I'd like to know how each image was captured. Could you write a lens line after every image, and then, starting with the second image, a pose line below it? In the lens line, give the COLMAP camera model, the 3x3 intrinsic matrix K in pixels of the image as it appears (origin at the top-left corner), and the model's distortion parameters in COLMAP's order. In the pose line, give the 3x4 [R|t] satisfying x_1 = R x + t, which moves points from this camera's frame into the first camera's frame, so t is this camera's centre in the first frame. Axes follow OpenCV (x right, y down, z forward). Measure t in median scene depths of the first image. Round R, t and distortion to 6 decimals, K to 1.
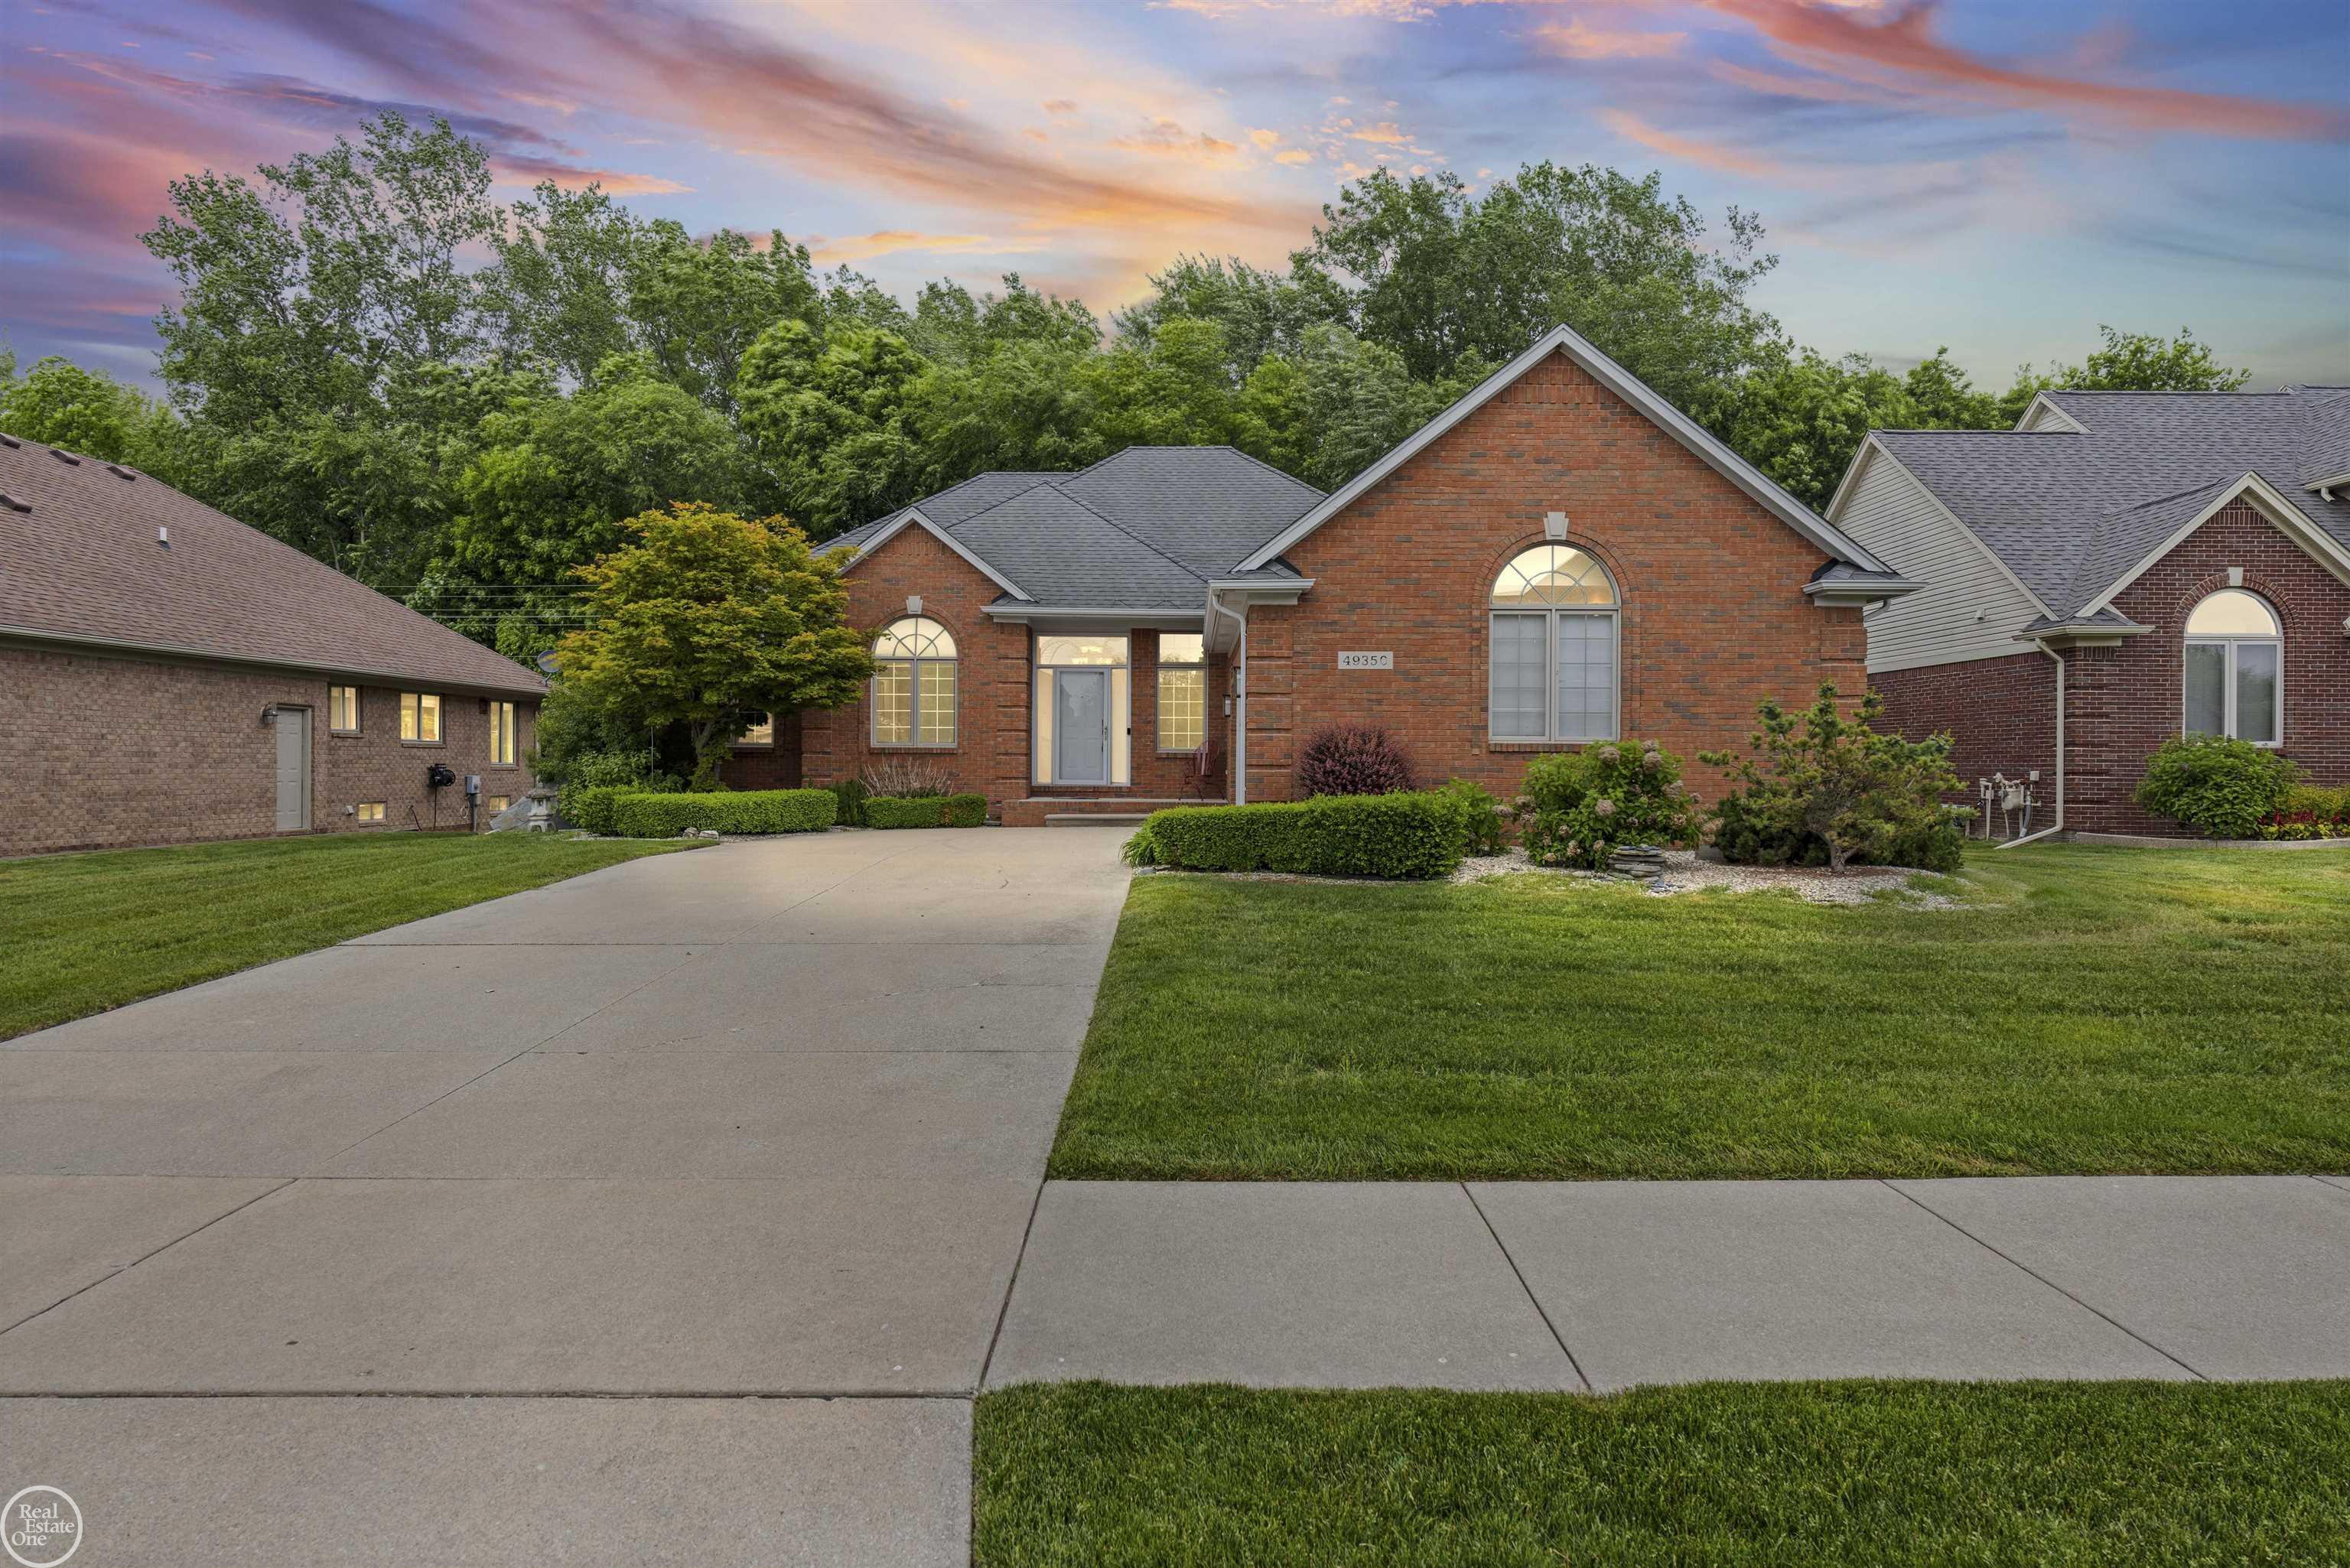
lens RADIAL K [[1297.3, 0, 1163.8], [0, 1297.3, 785.0], [0, 0, 1]] dist [0.006764, -0.003655]
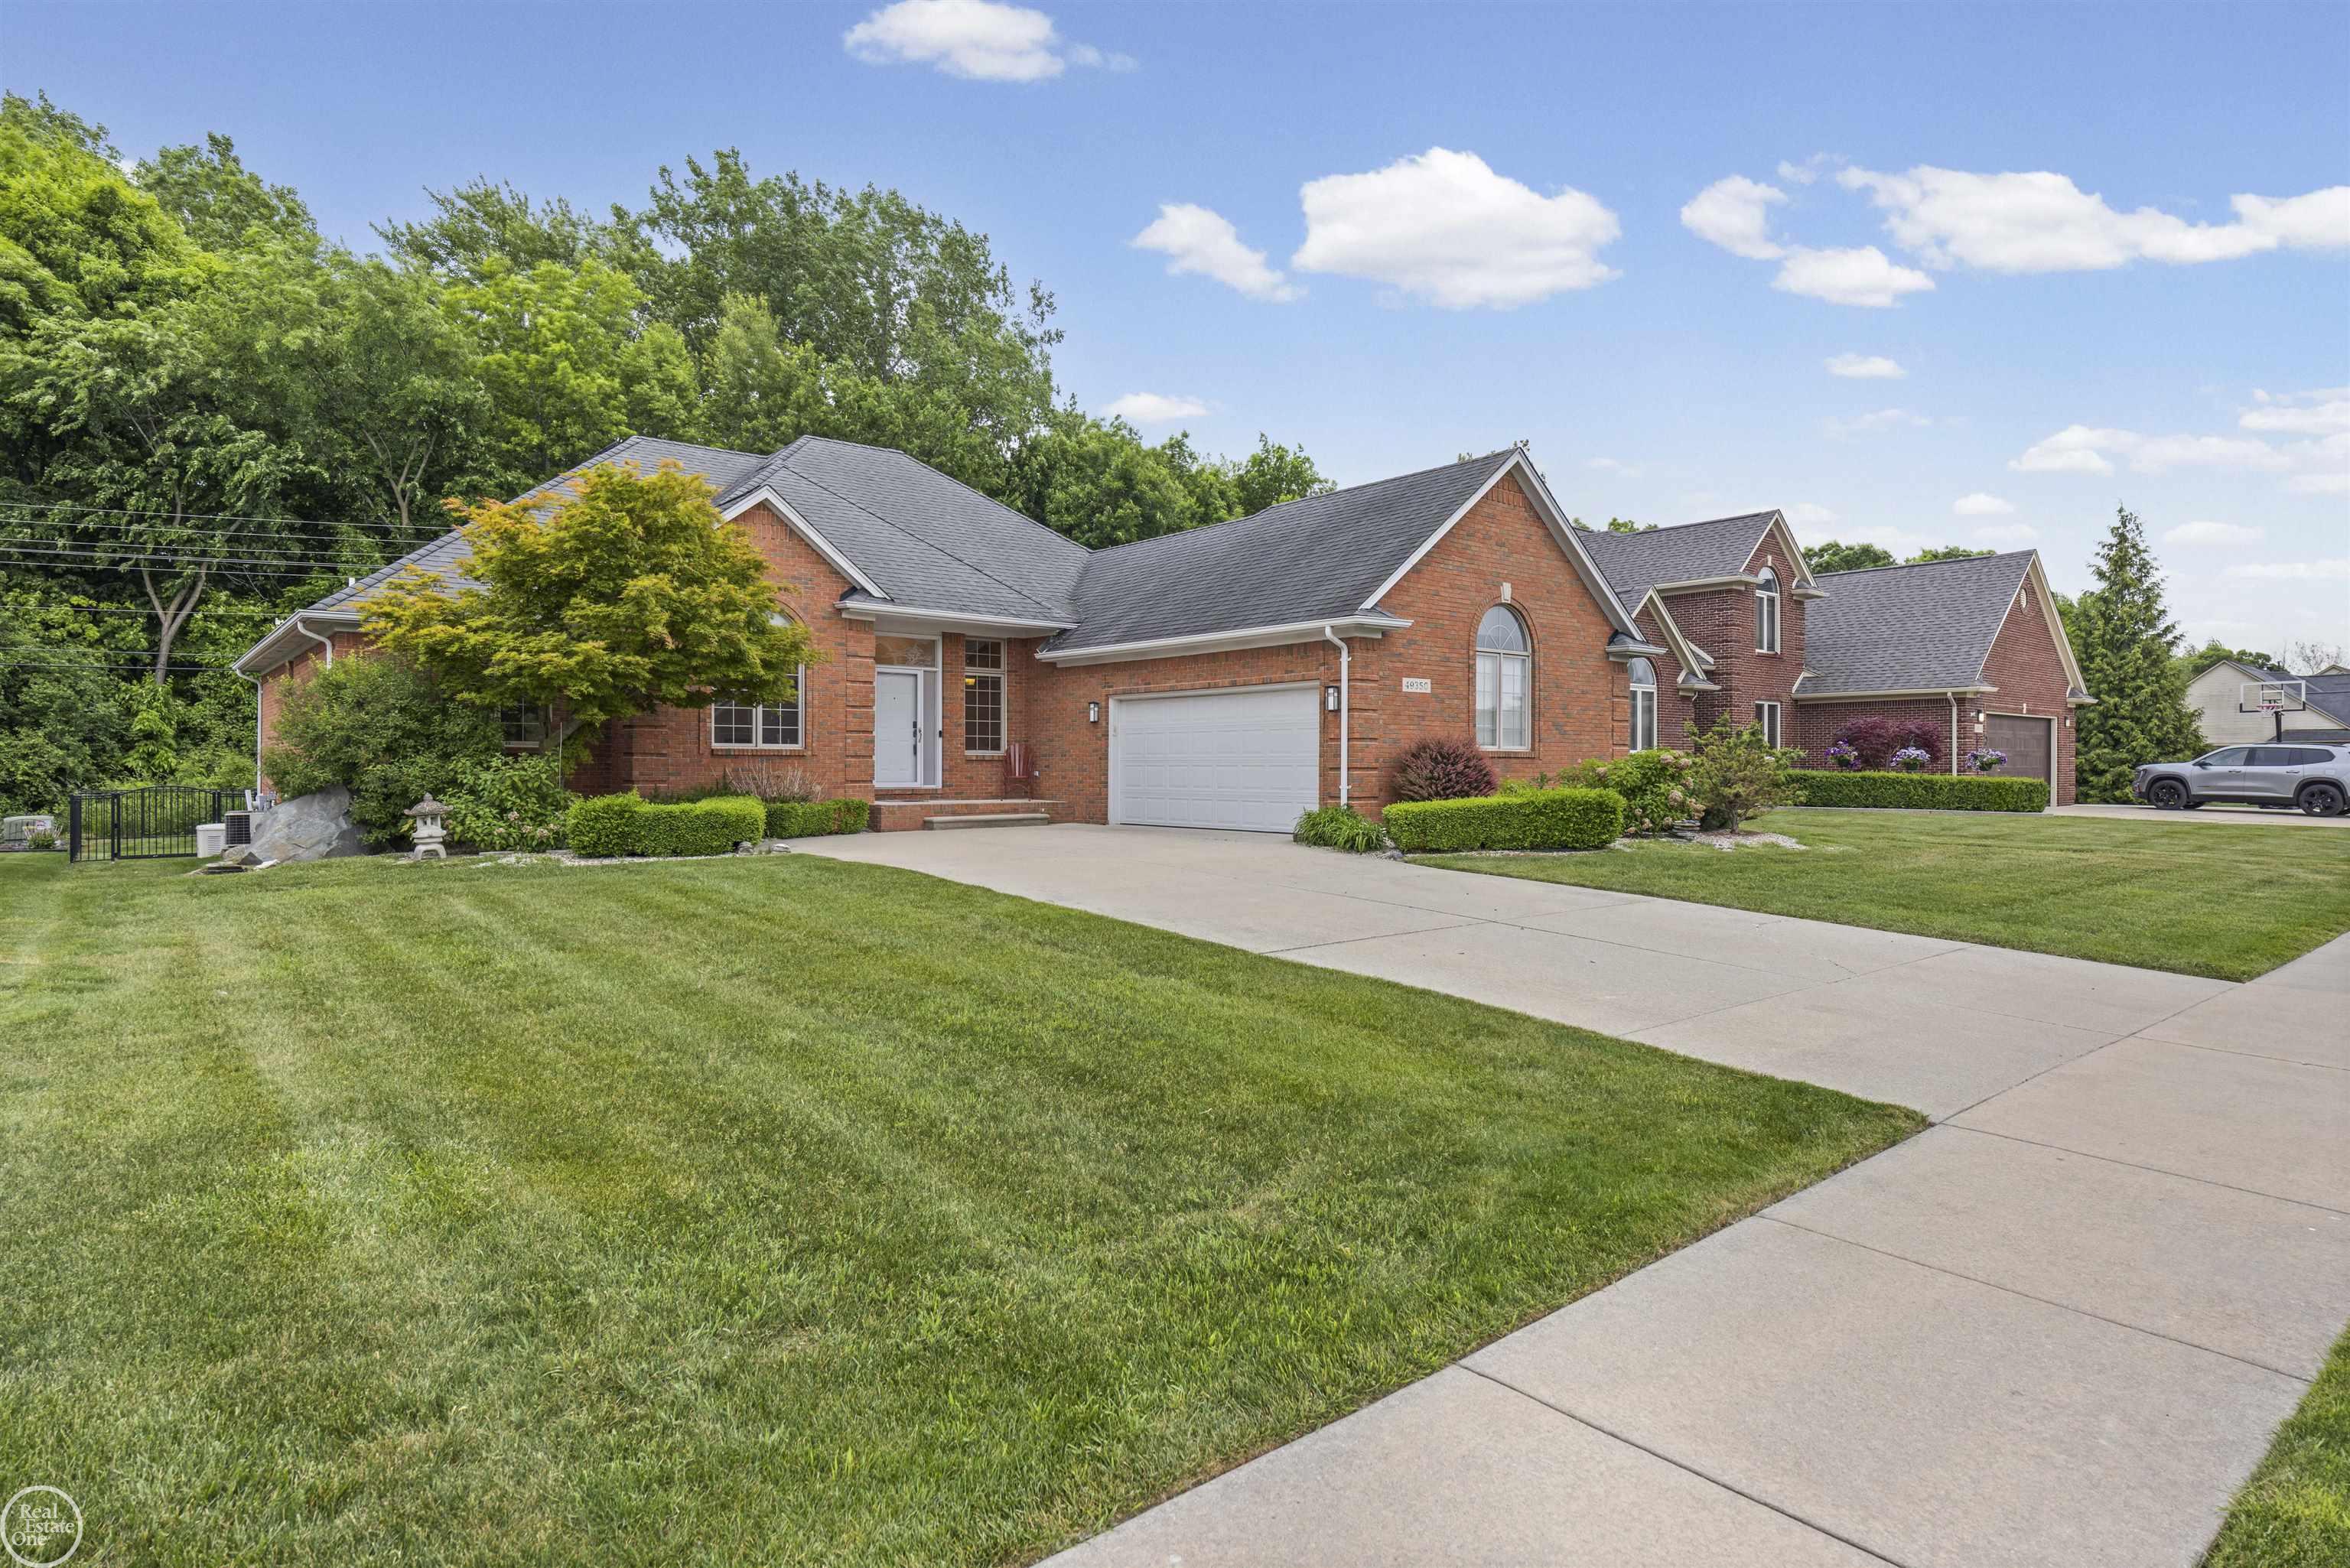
lens RADIAL K [[1297.3, 0, 1179.8], [0, 1297.3, 766.7], [0, 0, 1]] dist [0.006764, -0.003655]
pose [[0.763840, -0.002520, 0.645401, -0.557487], [0.011480, 0.999887, -0.009682, -0.004250], [-0.645304, 0.014804, 0.763783, 0.116965]]
